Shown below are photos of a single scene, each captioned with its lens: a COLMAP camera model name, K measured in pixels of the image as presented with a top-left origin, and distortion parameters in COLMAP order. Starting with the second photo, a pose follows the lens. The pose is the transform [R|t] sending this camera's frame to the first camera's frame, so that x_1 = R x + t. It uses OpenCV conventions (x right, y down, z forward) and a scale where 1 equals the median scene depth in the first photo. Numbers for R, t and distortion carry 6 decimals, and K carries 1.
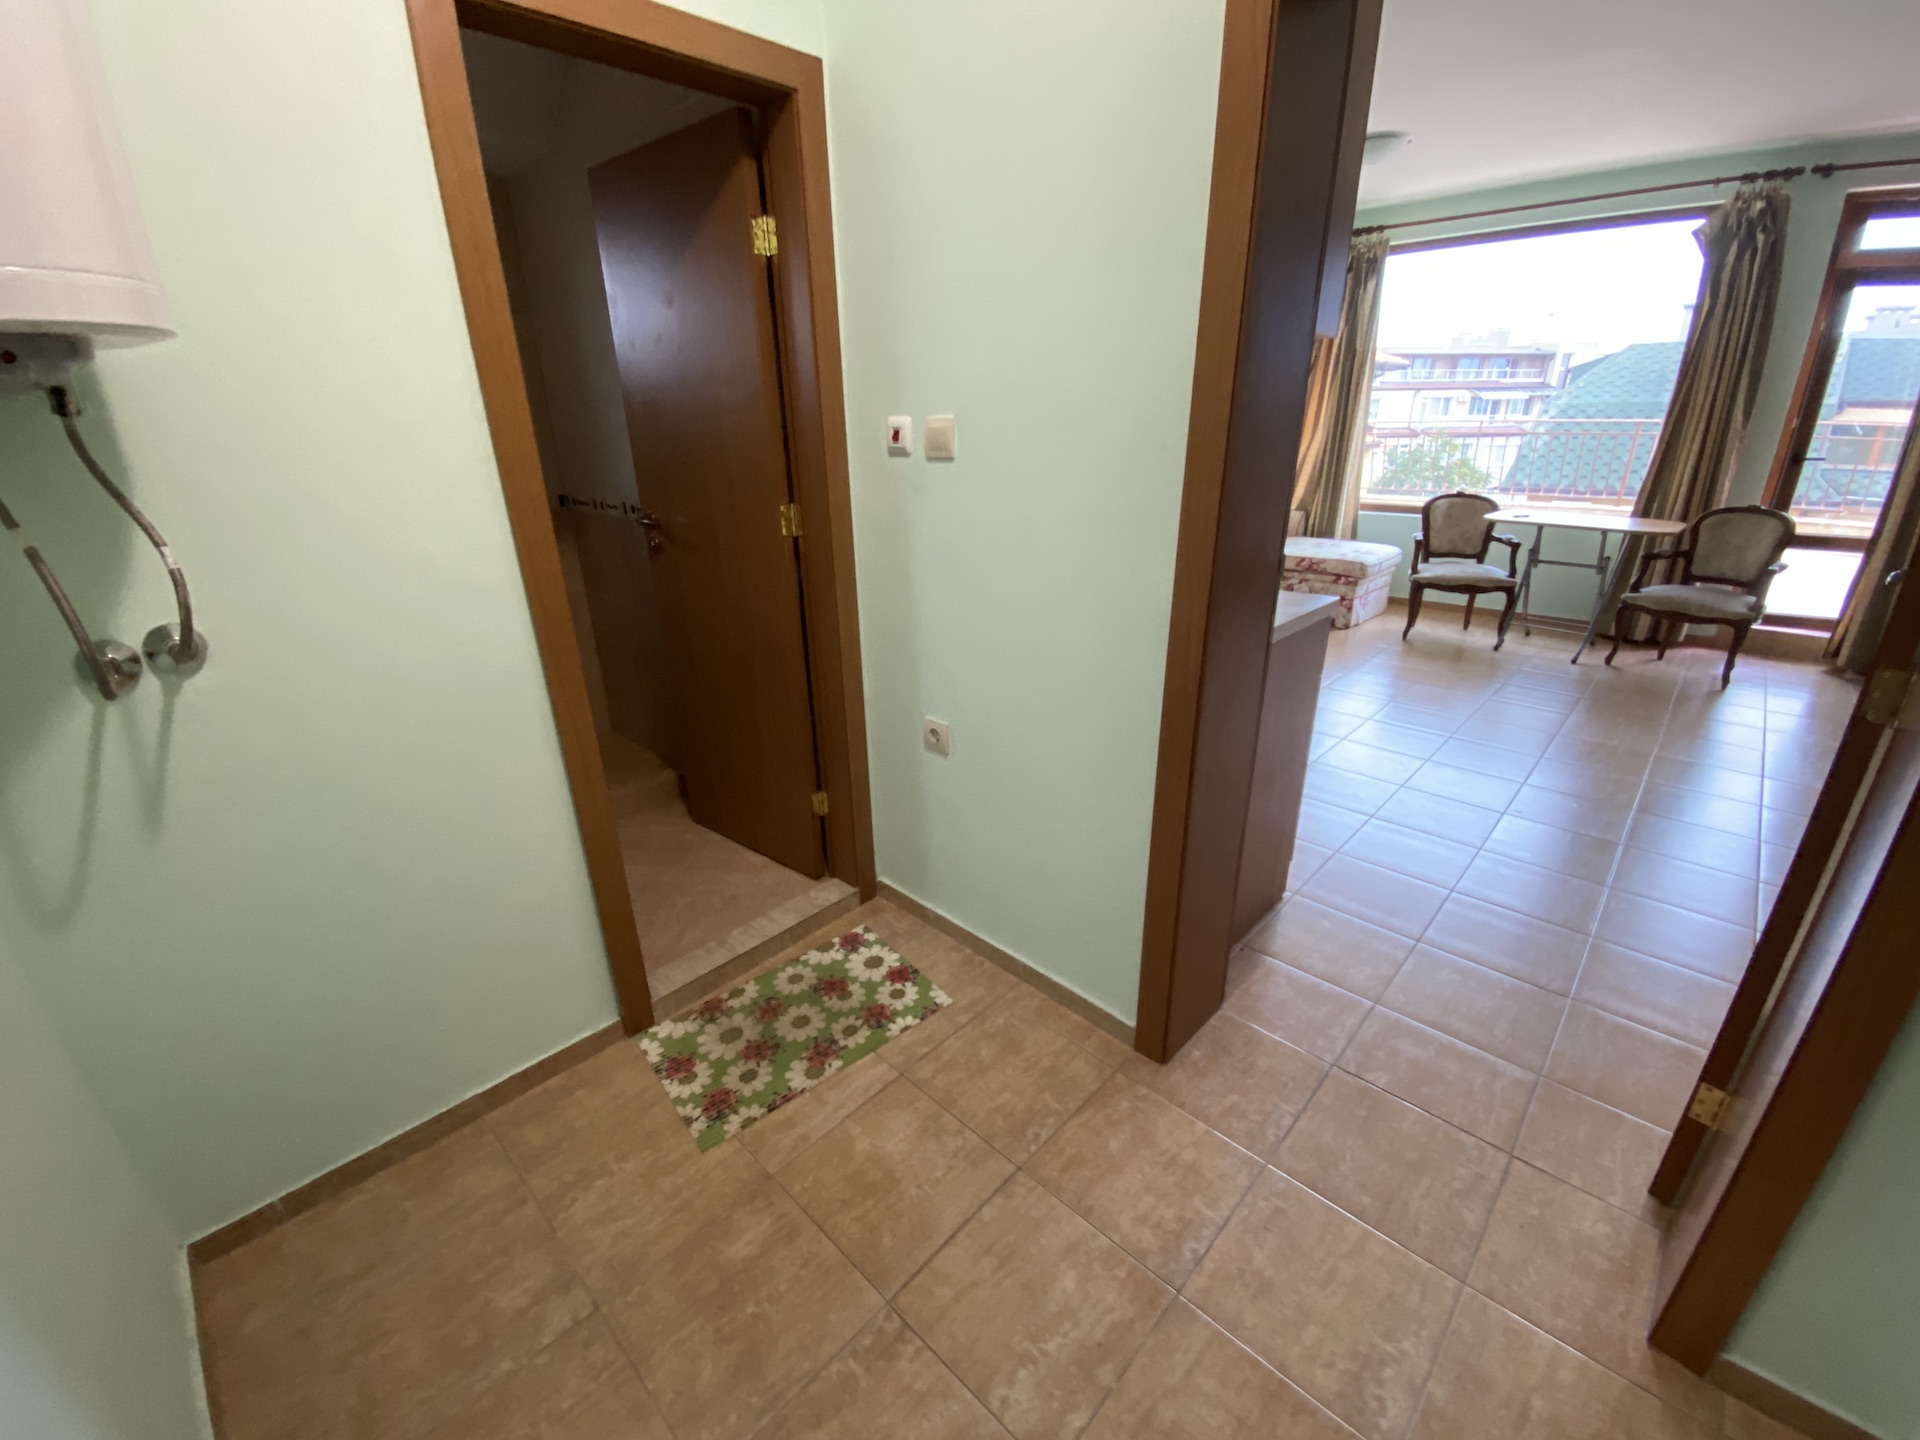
lens RADIAL K [[776.5, 0, 961.6], [0, 776.5, 721.2], [0, 0, 1]] dist [0.016616, -0.018083]
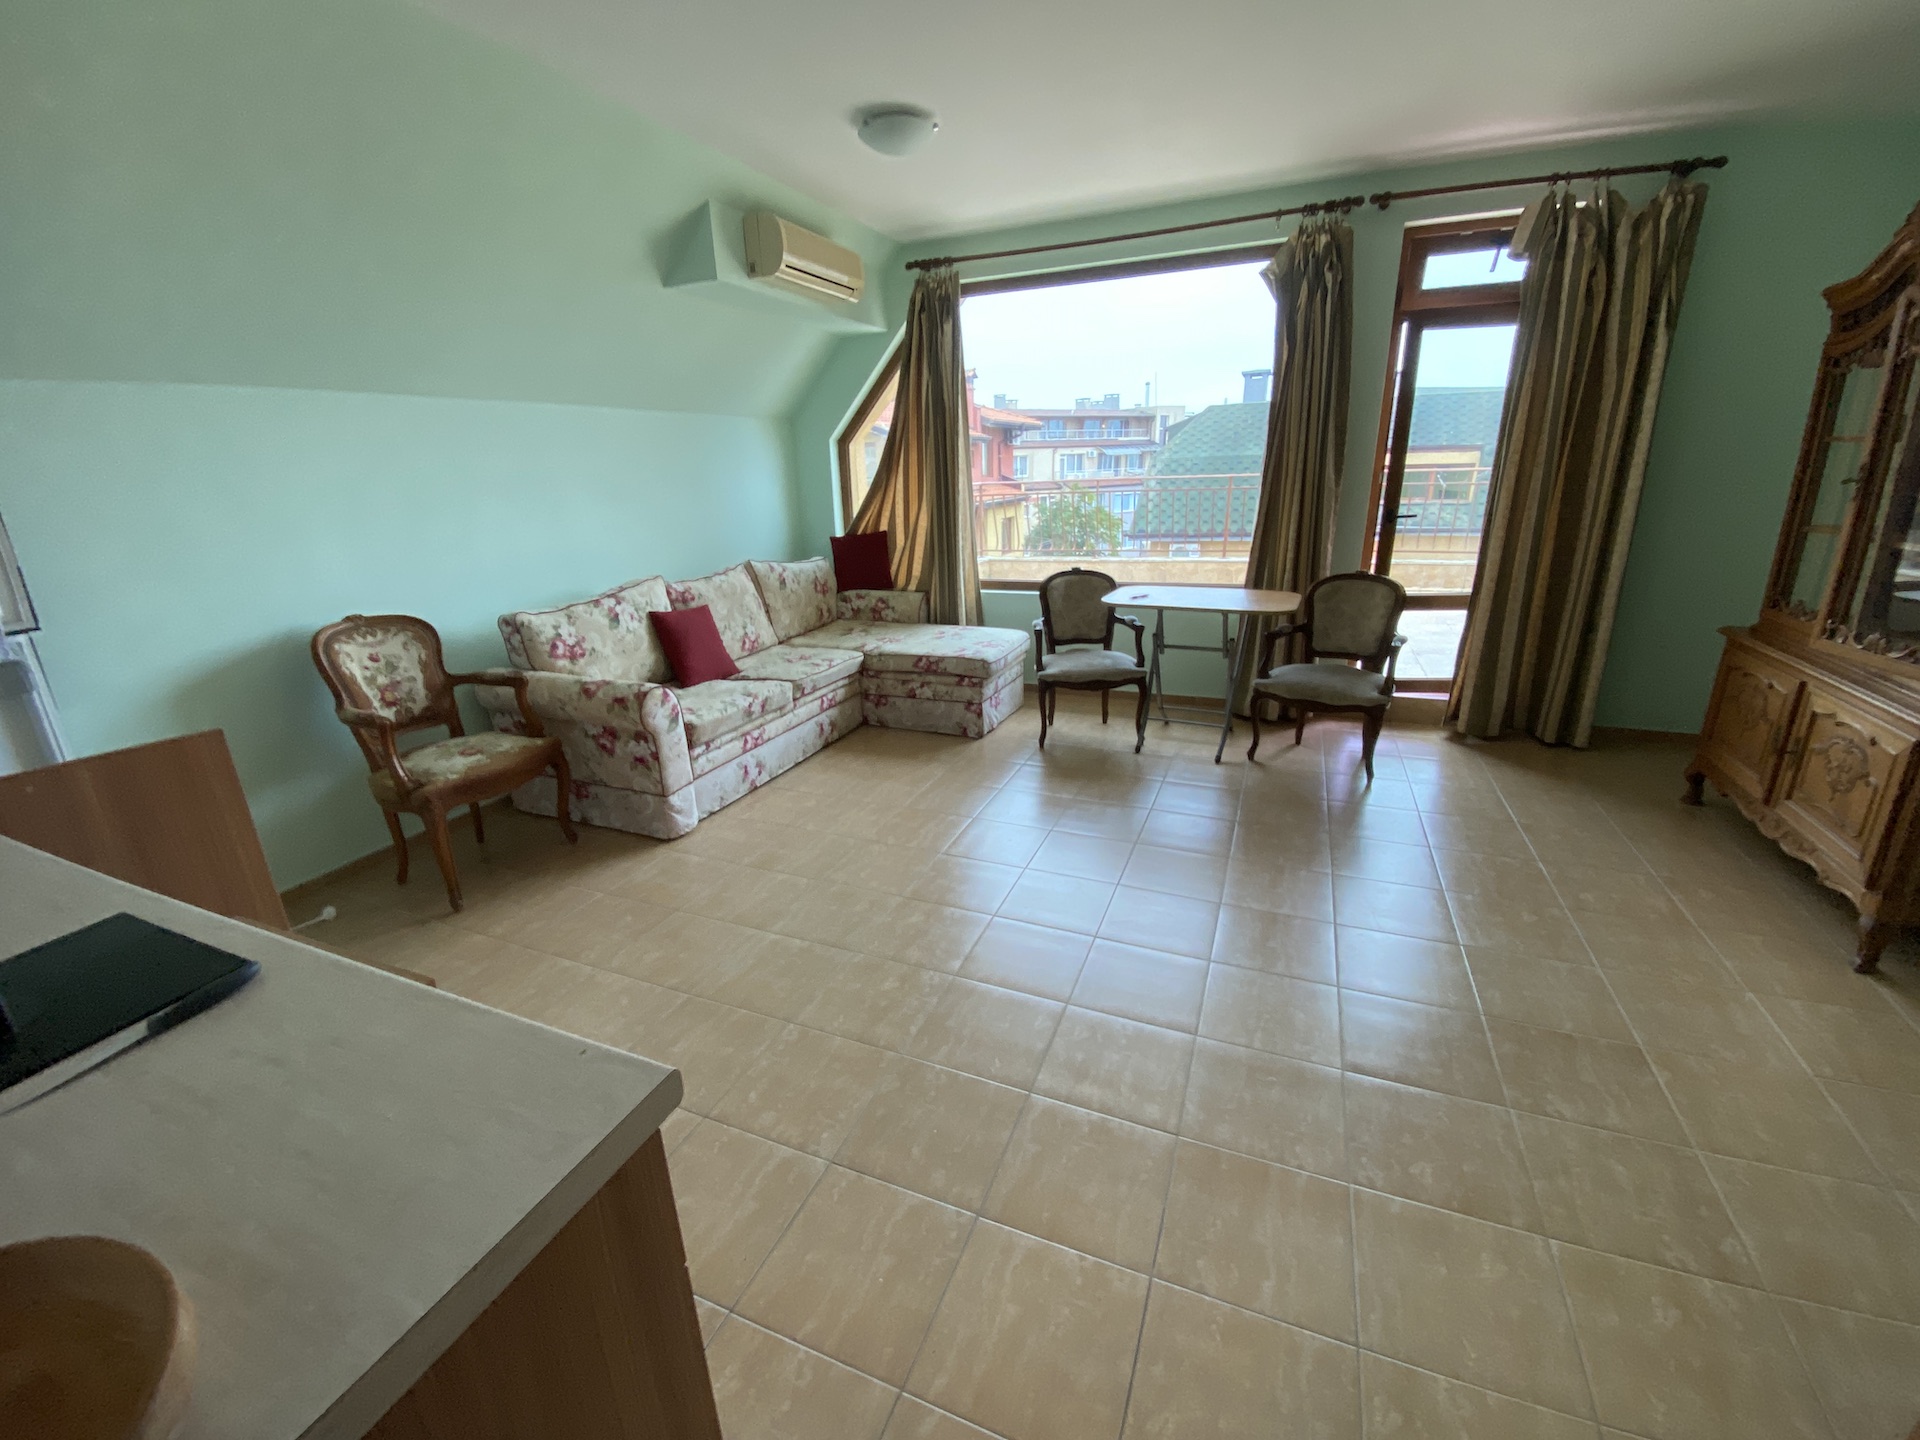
lens RADIAL K [[776.5, 0, 956.3], [0, 776.5, 738.6], [0, 0, 1]] dist [0.016616, -0.018083]
pose [[0.931805, -0.128838, 0.339322, 0.203106], [0.143761, 0.989428, -0.019101, -0.110671], [-0.333274, 0.066579, 0.940476, 0.253757]]
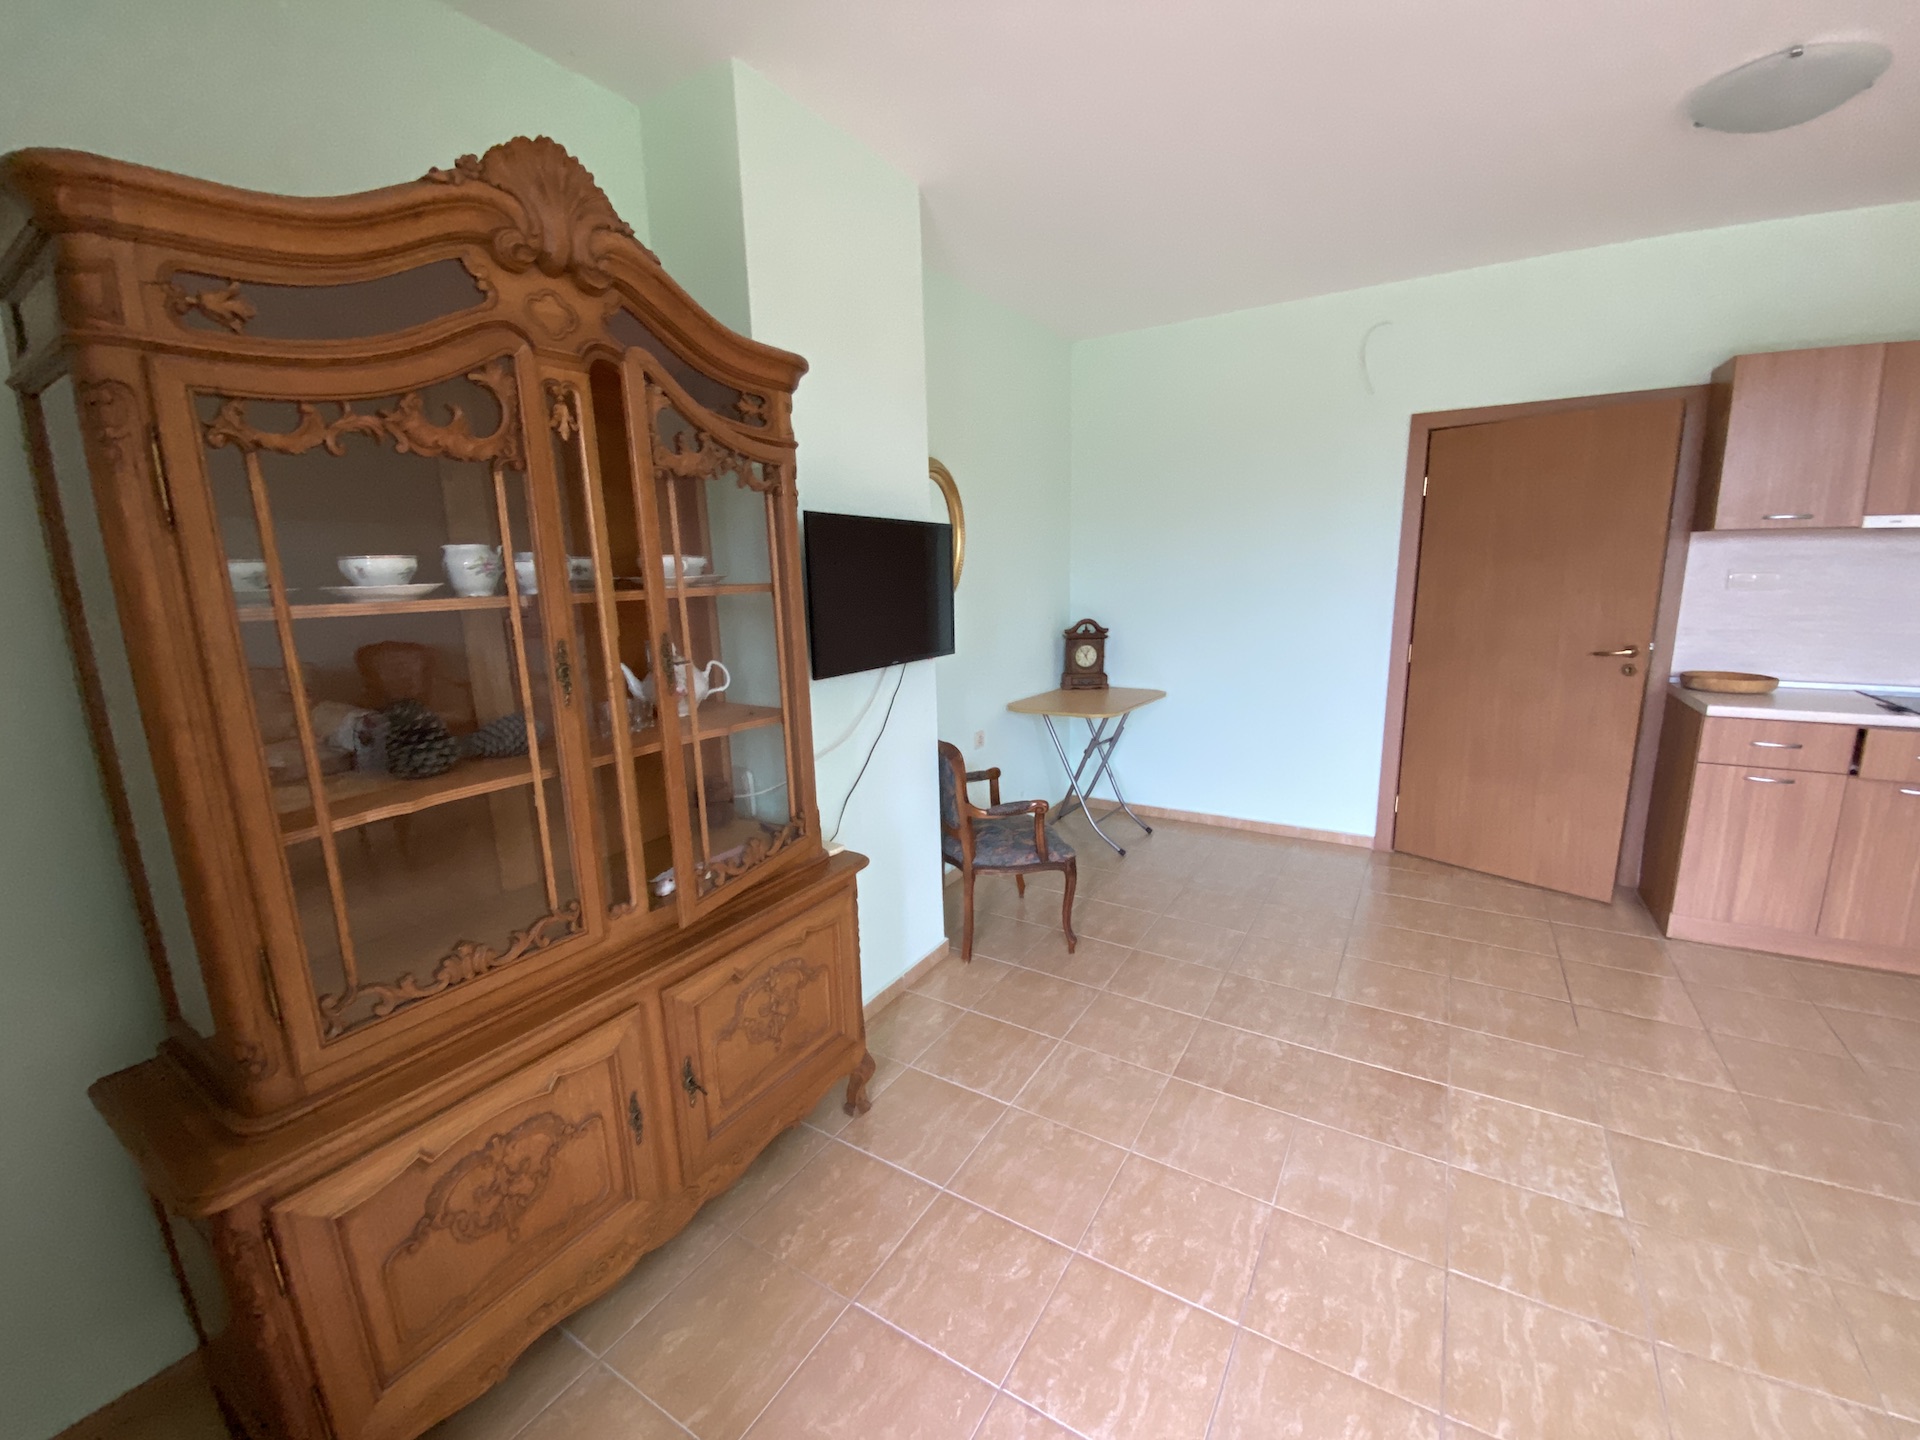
lens RADIAL K [[776.5, 0, 954.2], [0, 776.5, 730.1], [0, 0, 1]] dist [0.016616, -0.018083]
pose [[-0.976825, 0.087691, -0.195252, 0.821621], [-0.032142, 0.841781, 0.538862, -0.325126], [0.211613, 0.532650, -0.819454, 0.748920]]
